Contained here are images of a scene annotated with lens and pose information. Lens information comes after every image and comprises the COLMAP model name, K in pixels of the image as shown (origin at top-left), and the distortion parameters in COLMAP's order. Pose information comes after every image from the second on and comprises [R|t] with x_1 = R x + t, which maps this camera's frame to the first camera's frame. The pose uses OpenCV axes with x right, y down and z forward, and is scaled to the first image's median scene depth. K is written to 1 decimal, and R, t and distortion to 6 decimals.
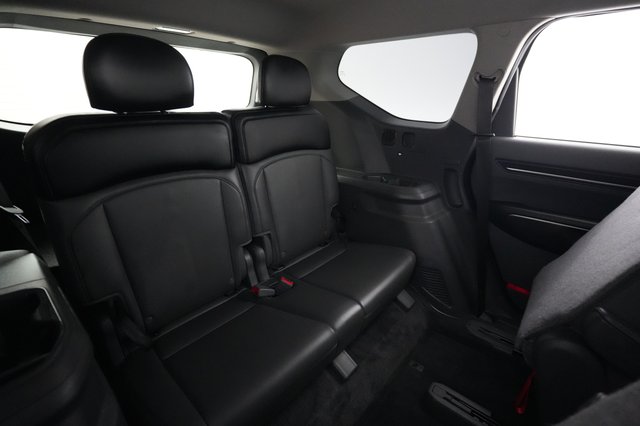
lens RADIAL K [[305.2, 0, 314.2], [0, 305.2, 206.8], [0, 0, 1]] dist [0.035942, 0.000164]
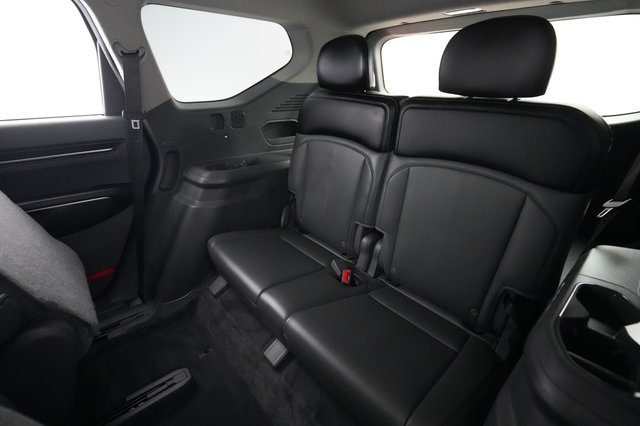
lens RADIAL K [[305.2, 0, 314.2], [0, 305.2, 206.8], [0, 0, 1]] dist [0.035942, 0.000164]
pose [[-0.127674, 0.385855, -0.913682, 0.724590], [-0.360362, 0.840217, 0.405185, -0.293151], [0.924034, 0.380988, 0.031774, 0.800866]]
